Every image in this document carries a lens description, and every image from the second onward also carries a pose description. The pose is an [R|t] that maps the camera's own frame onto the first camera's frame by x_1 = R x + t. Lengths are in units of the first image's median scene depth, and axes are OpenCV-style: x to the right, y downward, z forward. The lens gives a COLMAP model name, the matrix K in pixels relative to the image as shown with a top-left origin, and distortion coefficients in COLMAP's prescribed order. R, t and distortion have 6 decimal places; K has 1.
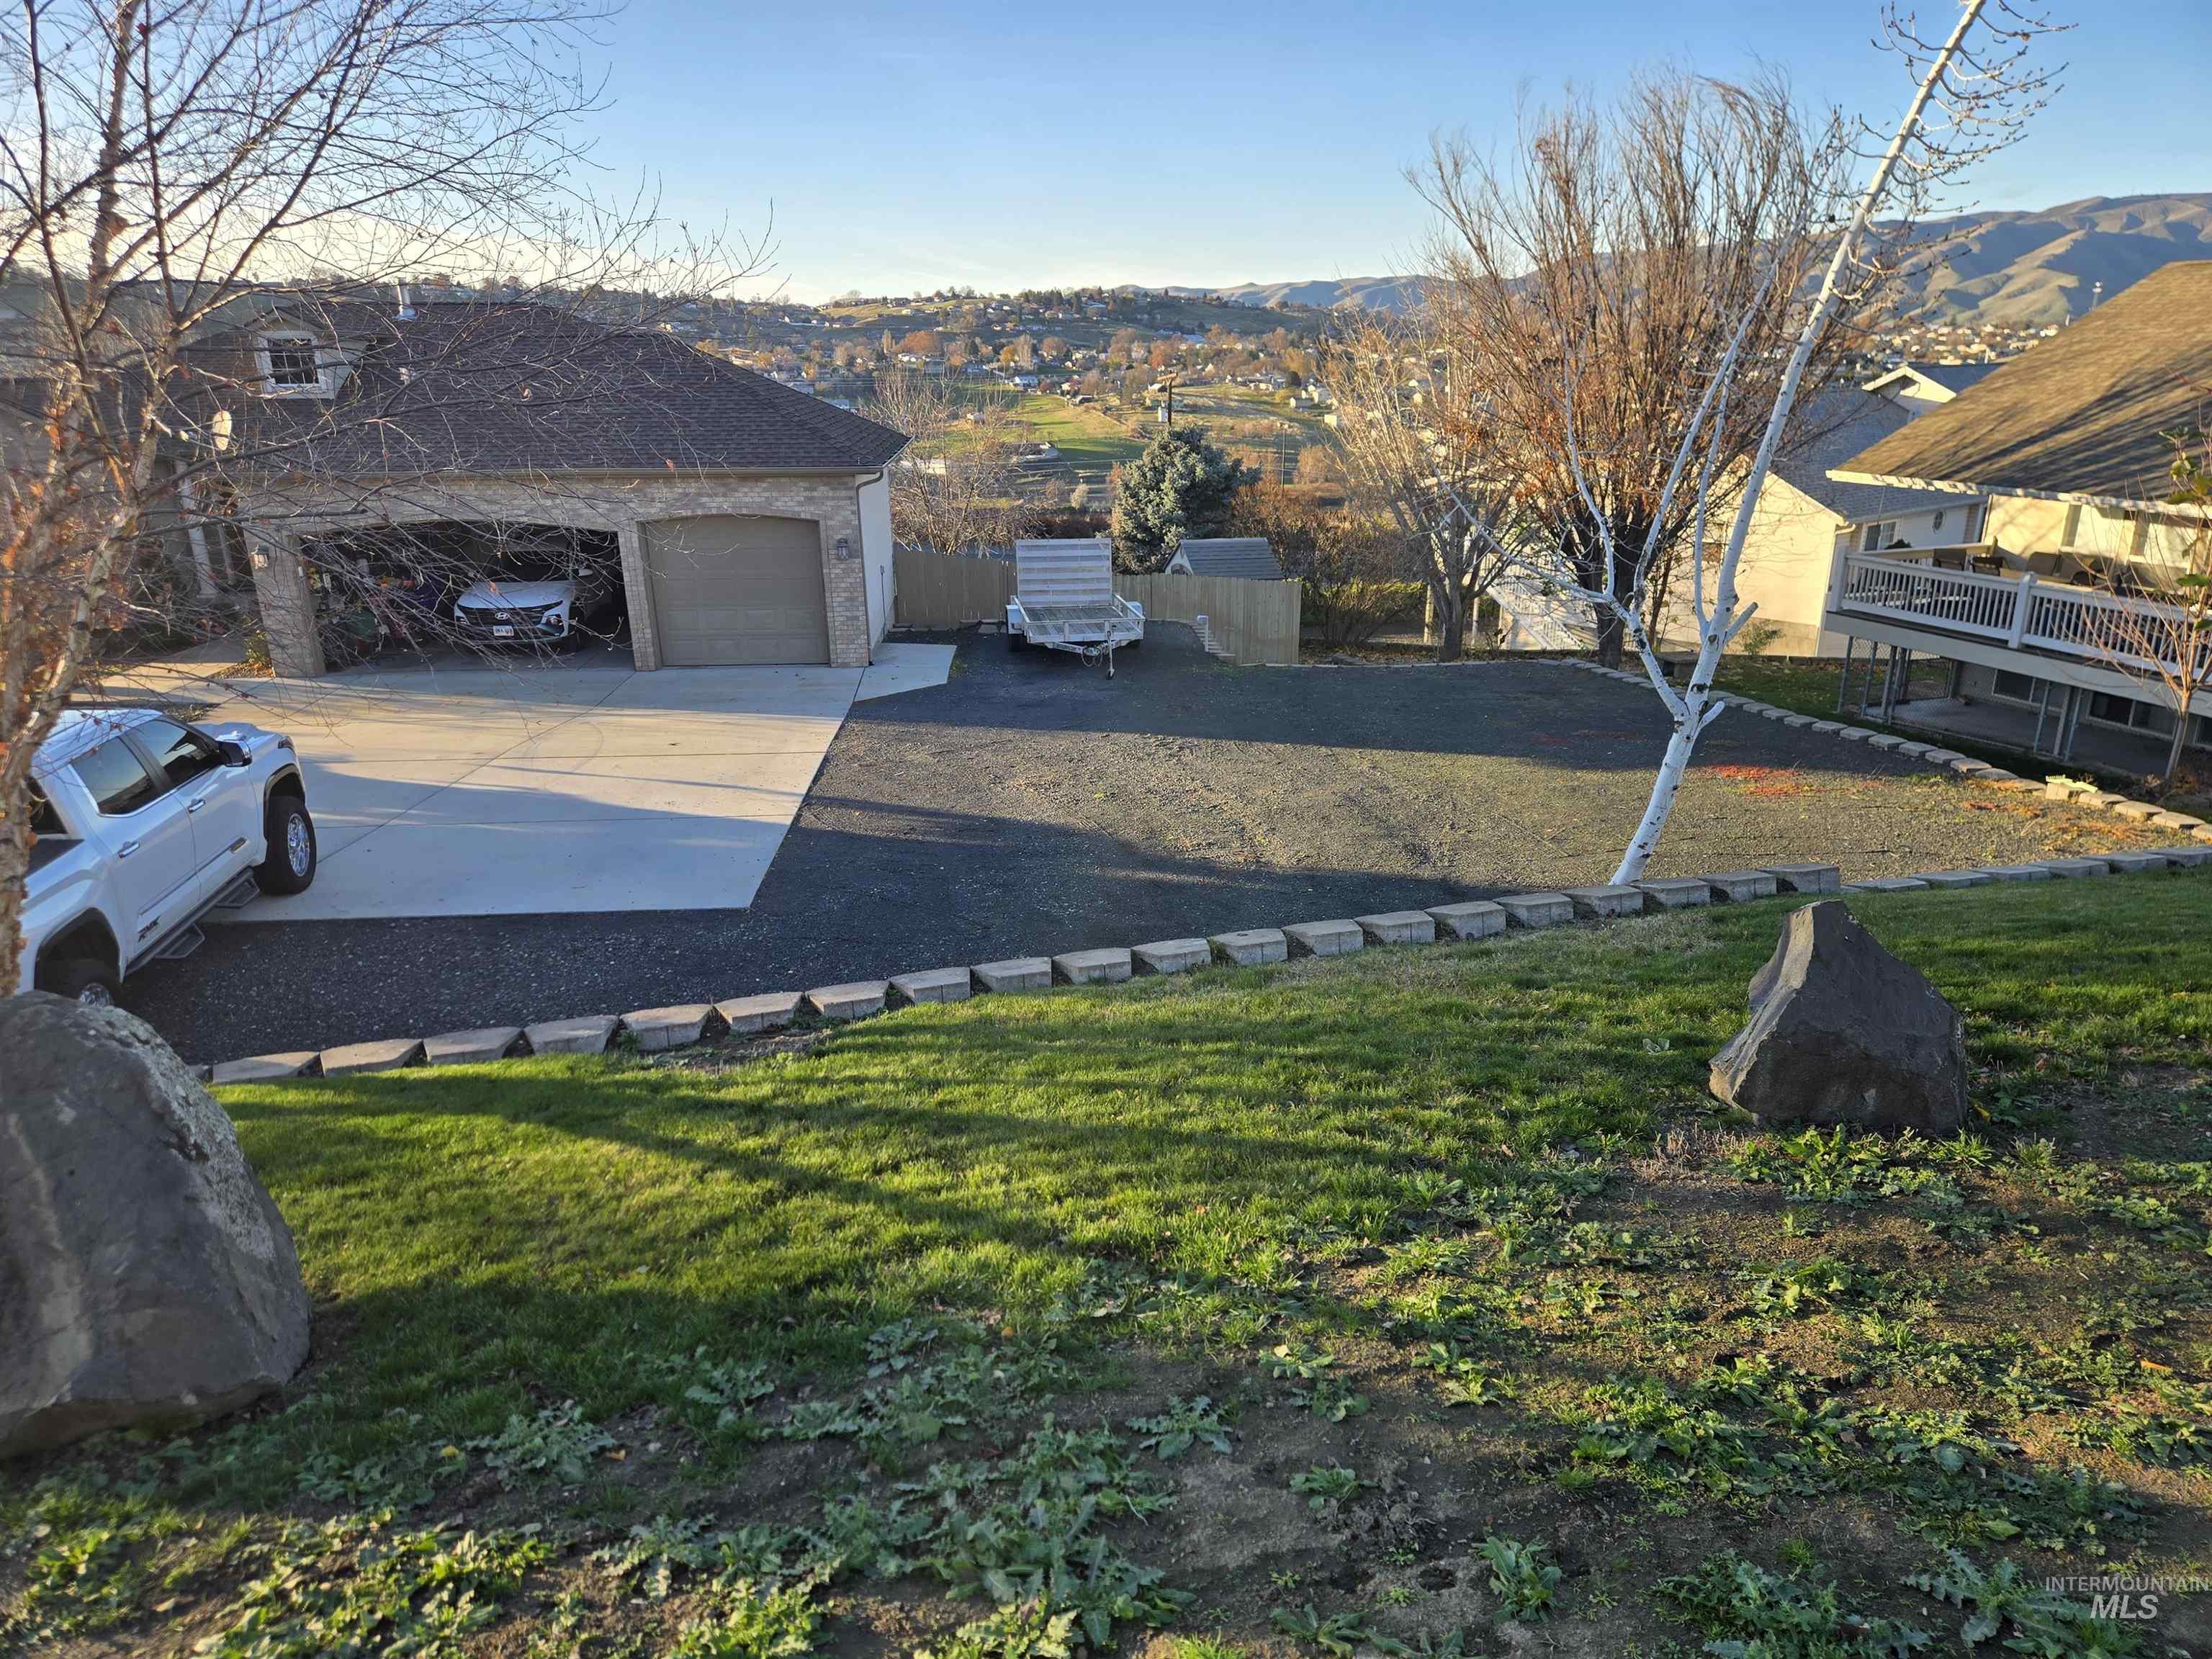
lens RADIAL K [[1470.3, 0, 1103.3], [0, 1470.3, 838.8], [0, 0, 1]] dist [0.081087, -0.058201]
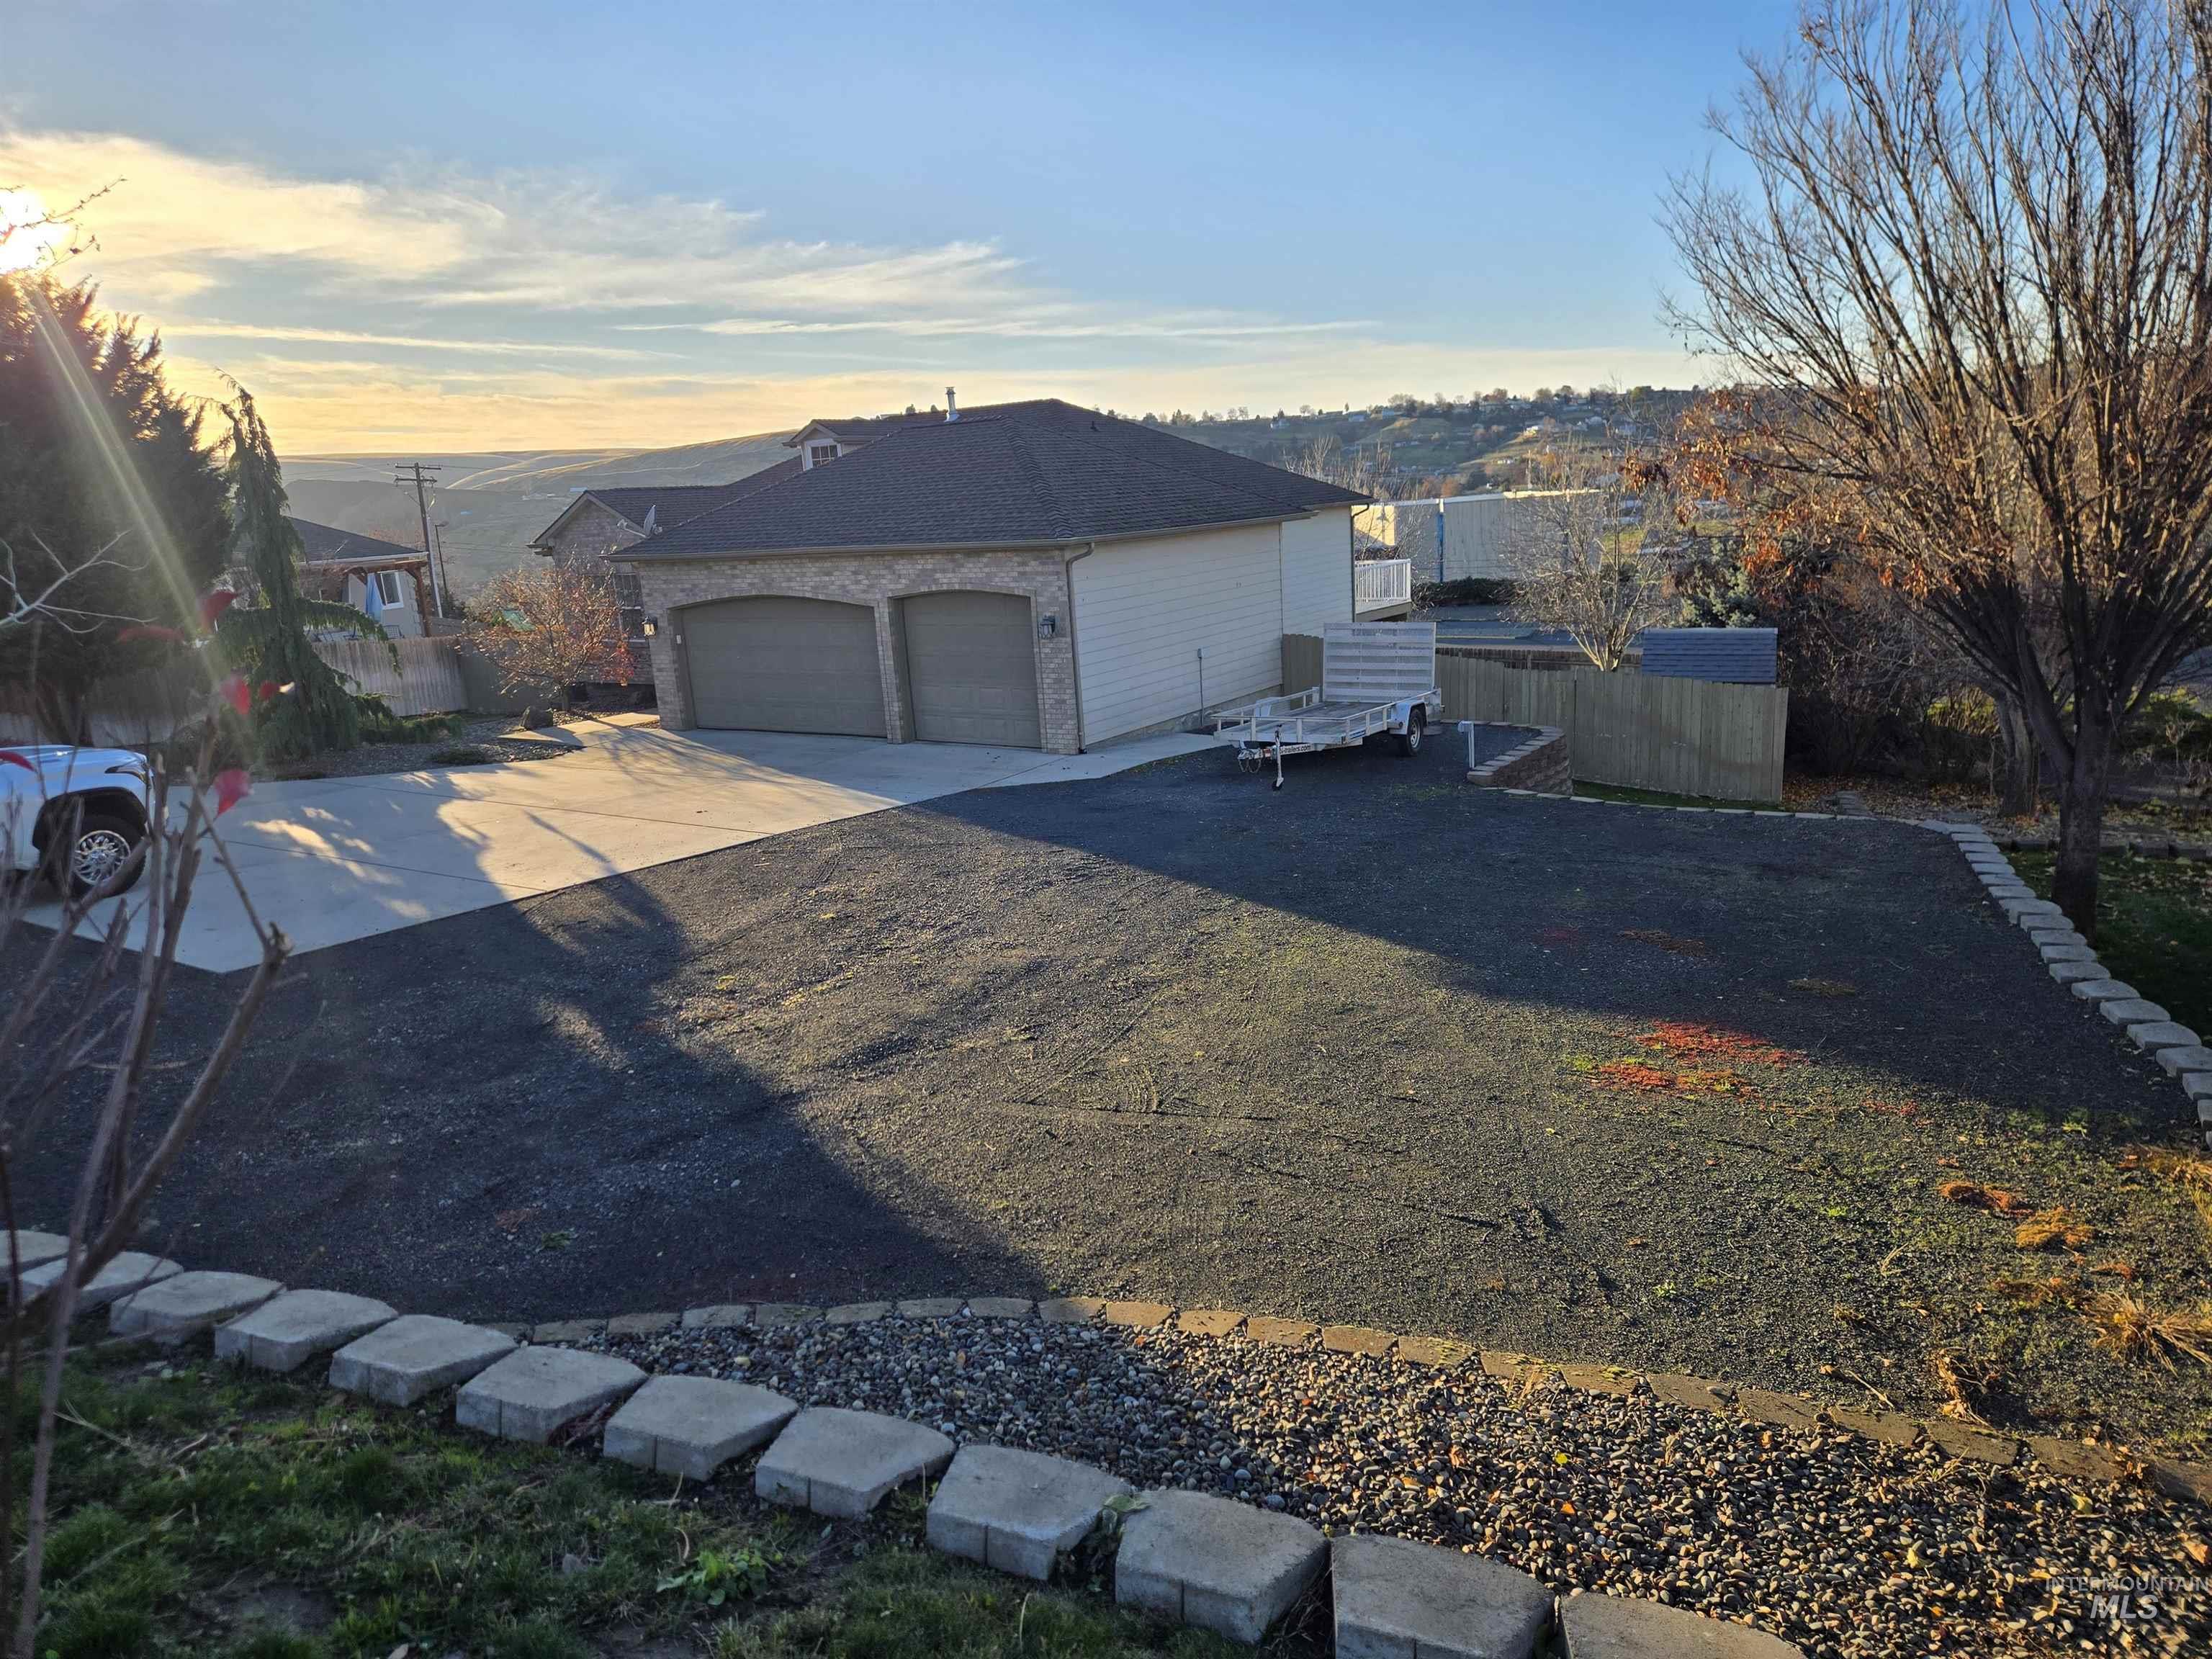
lens RADIAL K [[1475.8, 0, 1060.0], [0, 1475.8, 820.0], [0, 0, 1]] dist [0.095434, -0.059403]
pose [[0.777635, 0.100006, -0.620711, 0.410330], [-0.144687, 0.989235, -0.021886, -0.056384], [0.611841, 0.106828, 0.783734, 0.287524]]
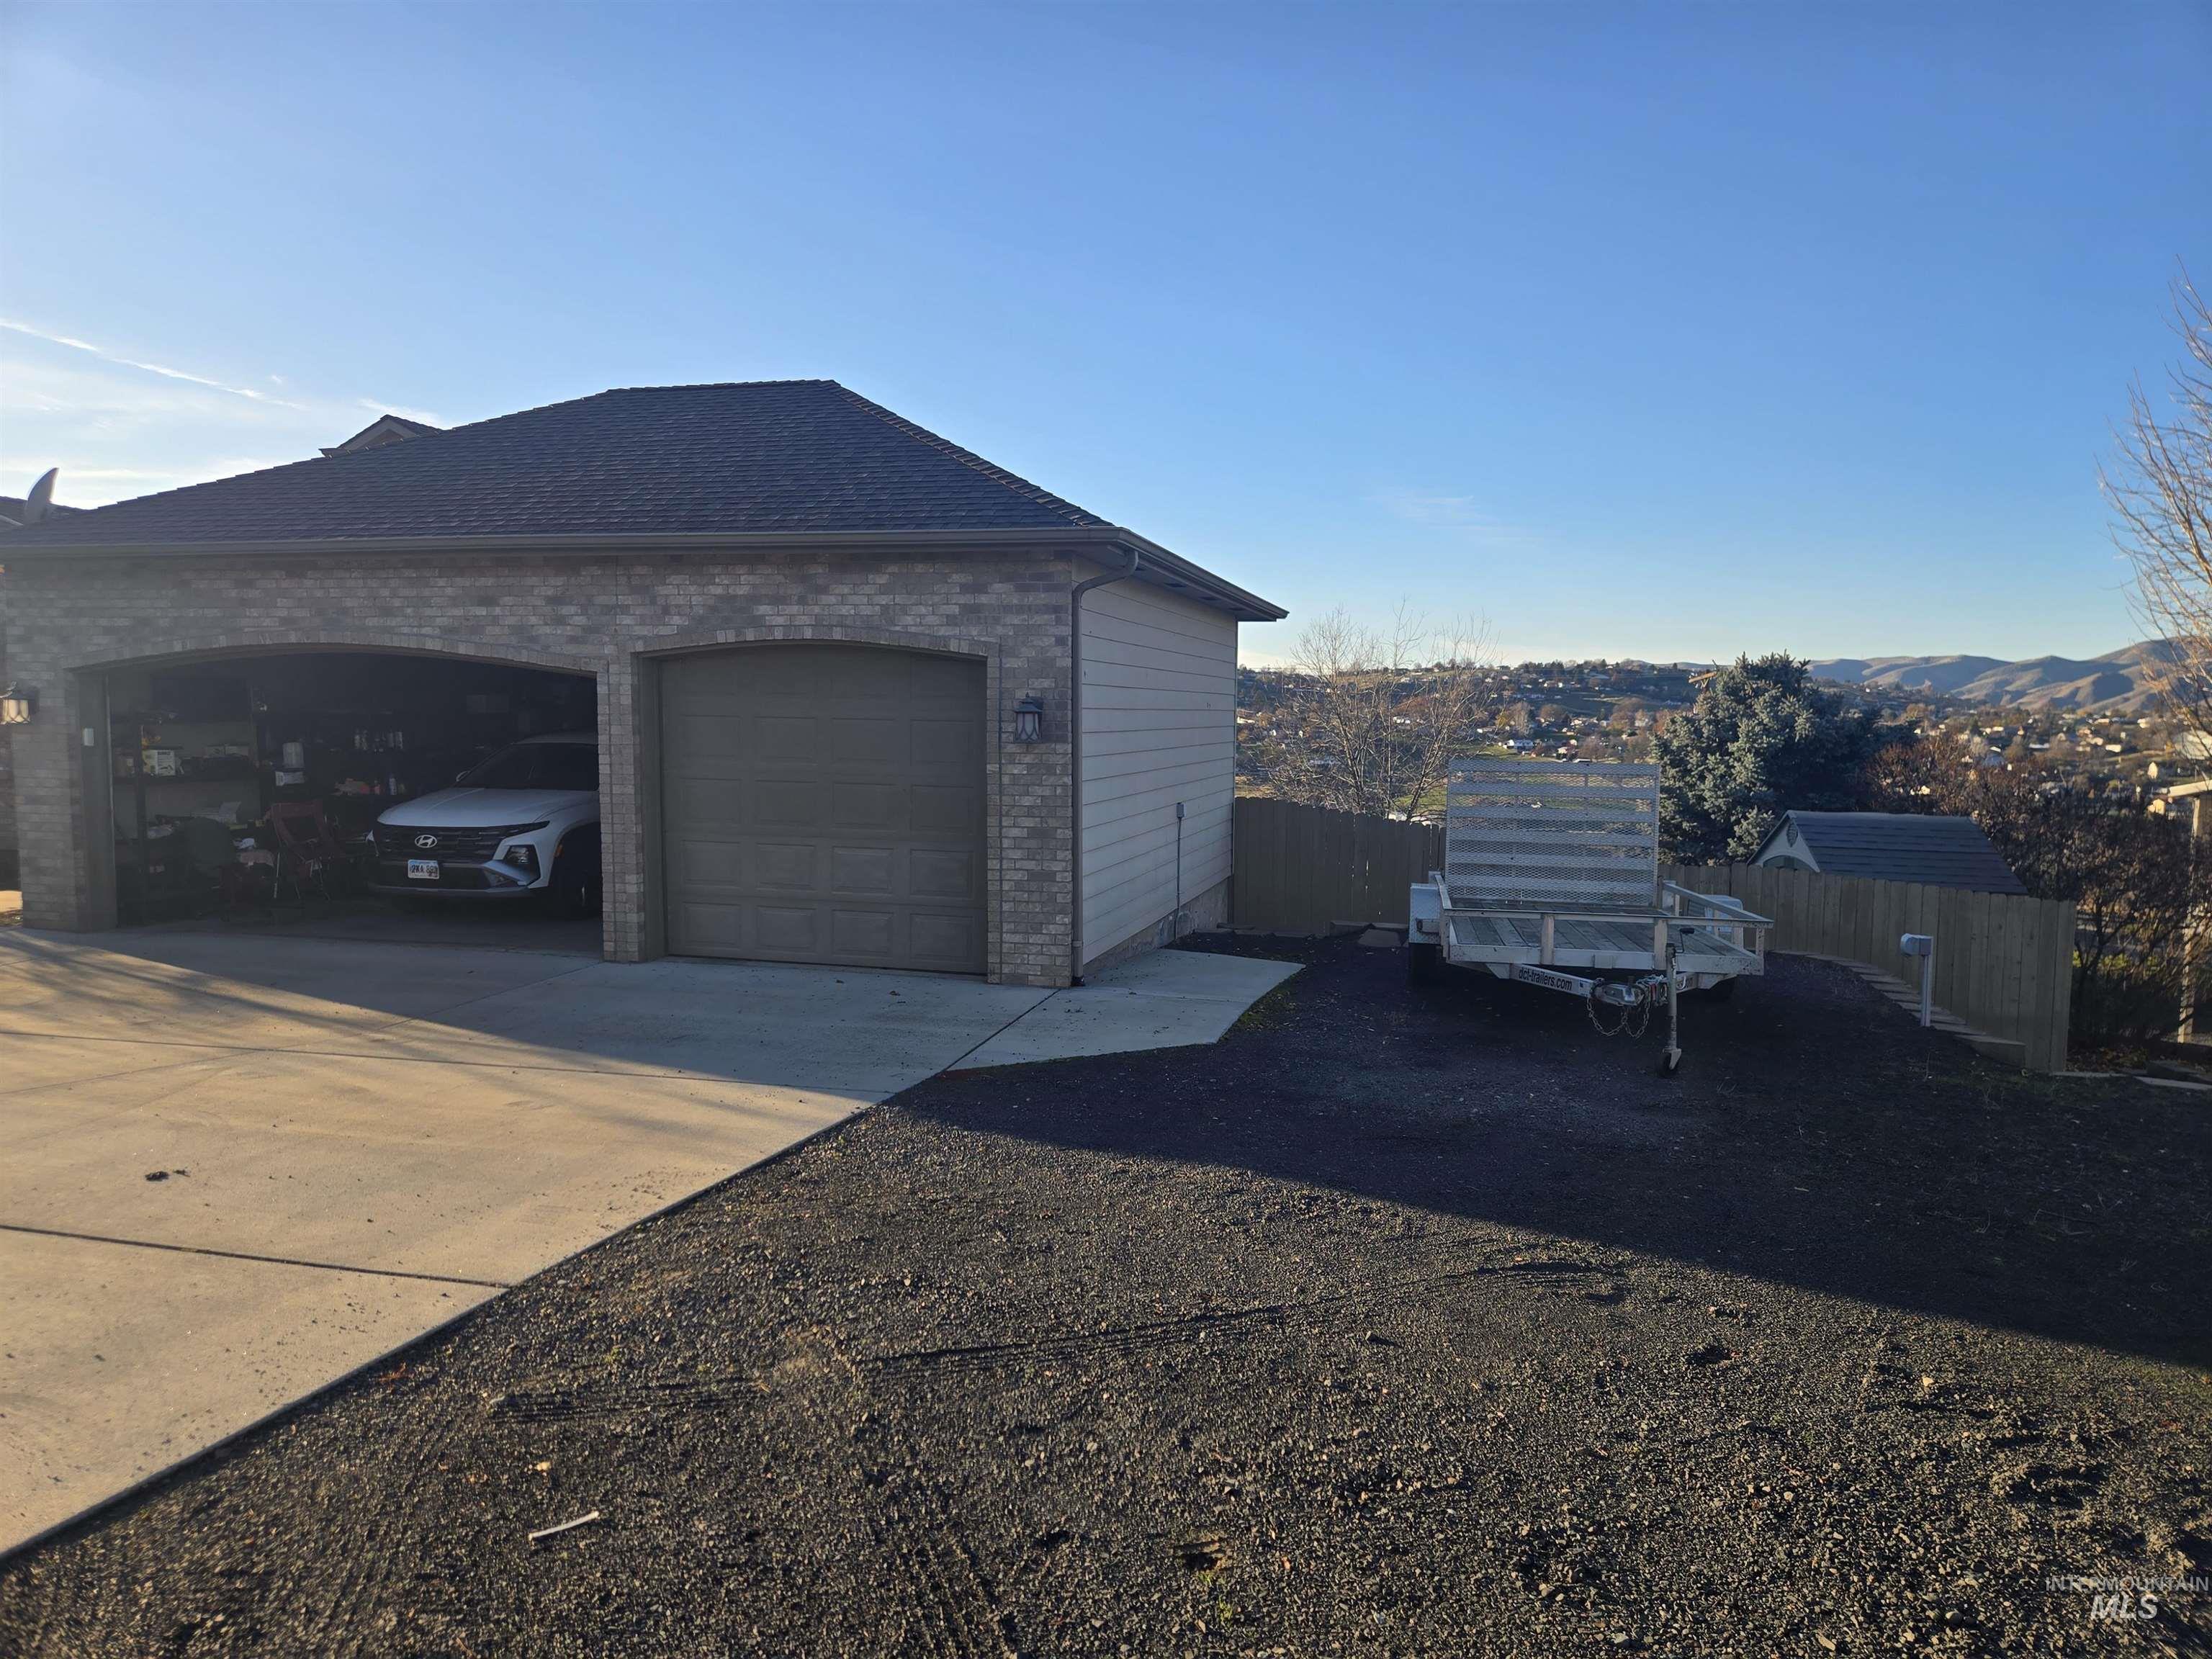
lens RADIAL K [[1470.3, 0, 1103.3], [0, 1470.3, 838.8], [0, 0, 1]] dist [0.081087, -0.058201]
pose [[0.947483, 0.049671, -0.315925, -0.014063], [-0.121537, 0.969673, -0.212043, -0.069667], [0.295811, 0.239304, 0.924786, 0.598845]]
